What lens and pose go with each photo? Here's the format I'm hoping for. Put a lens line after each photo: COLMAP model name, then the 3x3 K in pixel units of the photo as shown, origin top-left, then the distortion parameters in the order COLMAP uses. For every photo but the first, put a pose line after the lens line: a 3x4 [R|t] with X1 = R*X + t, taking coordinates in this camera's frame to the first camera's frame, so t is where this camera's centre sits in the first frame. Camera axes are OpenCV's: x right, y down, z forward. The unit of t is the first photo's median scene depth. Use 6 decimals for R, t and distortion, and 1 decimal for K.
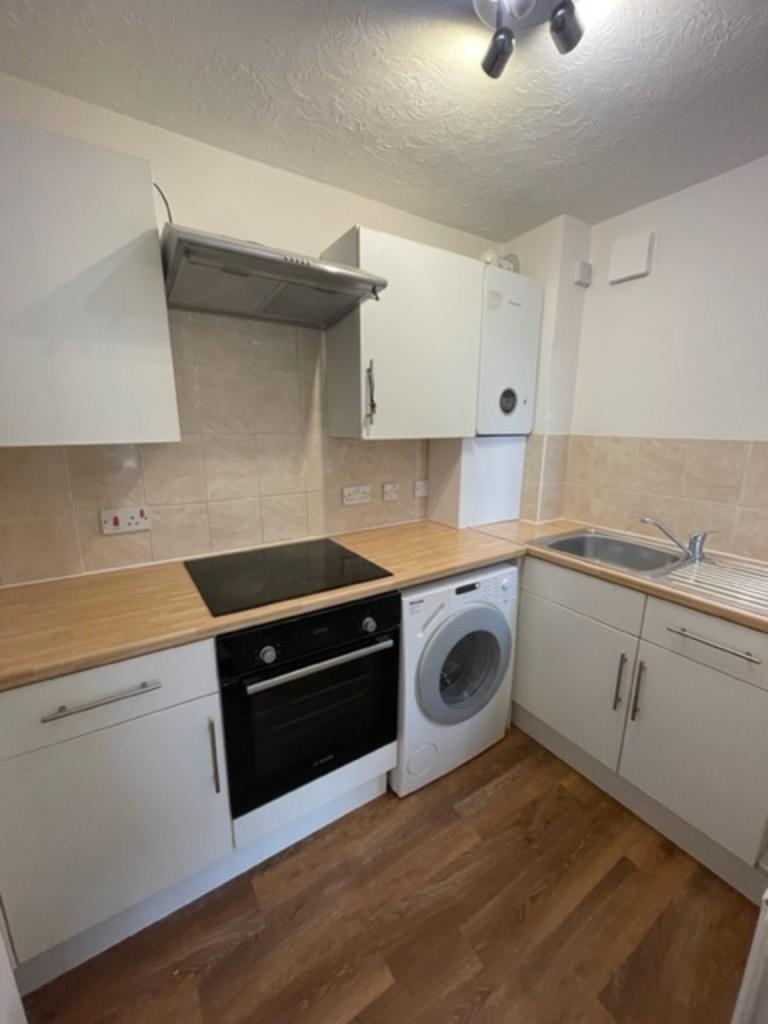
lens RADIAL K [[408.5, 0, 384.0], [0, 408.5, 512.0], [0, 0, 1]] dist [-0.000007, -0.002711]
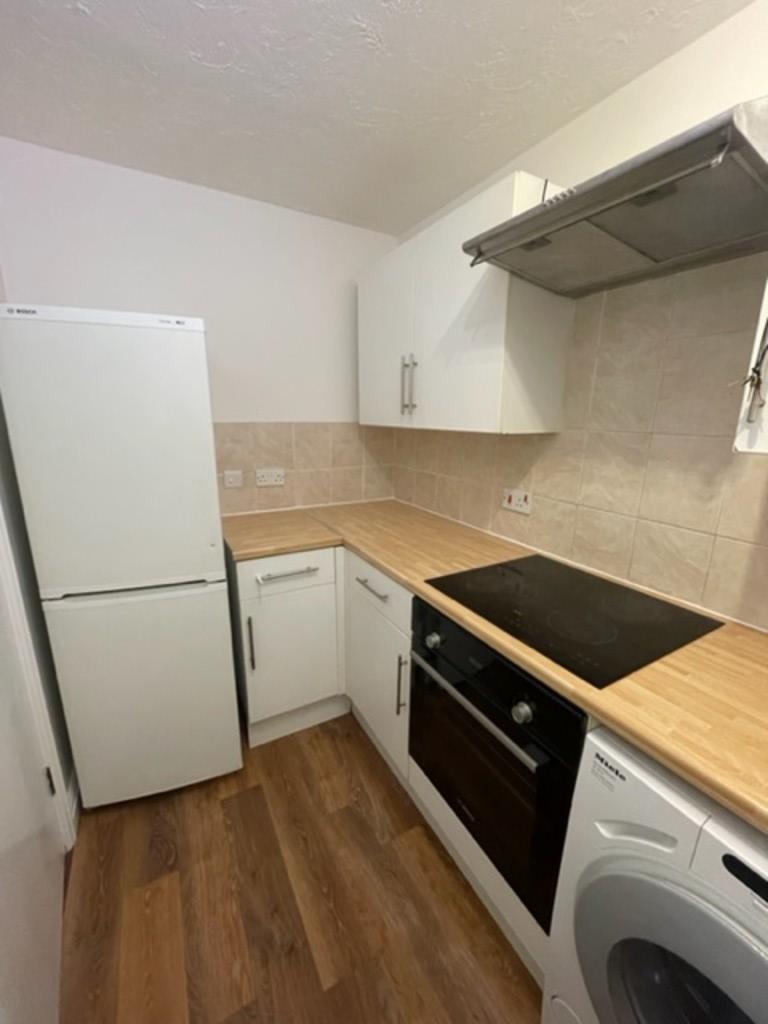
lens RADIAL K [[408.5, 0, 384.0], [0, 408.5, 512.0], [0, 0, 1]] dist [-0.000007, -0.002711]
pose [[-0.059419, 0.227819, -0.971889, 0.517242], [-0.231360, 0.943955, 0.235416, -0.134107], [0.971052, 0.238845, -0.003381, 0.643434]]
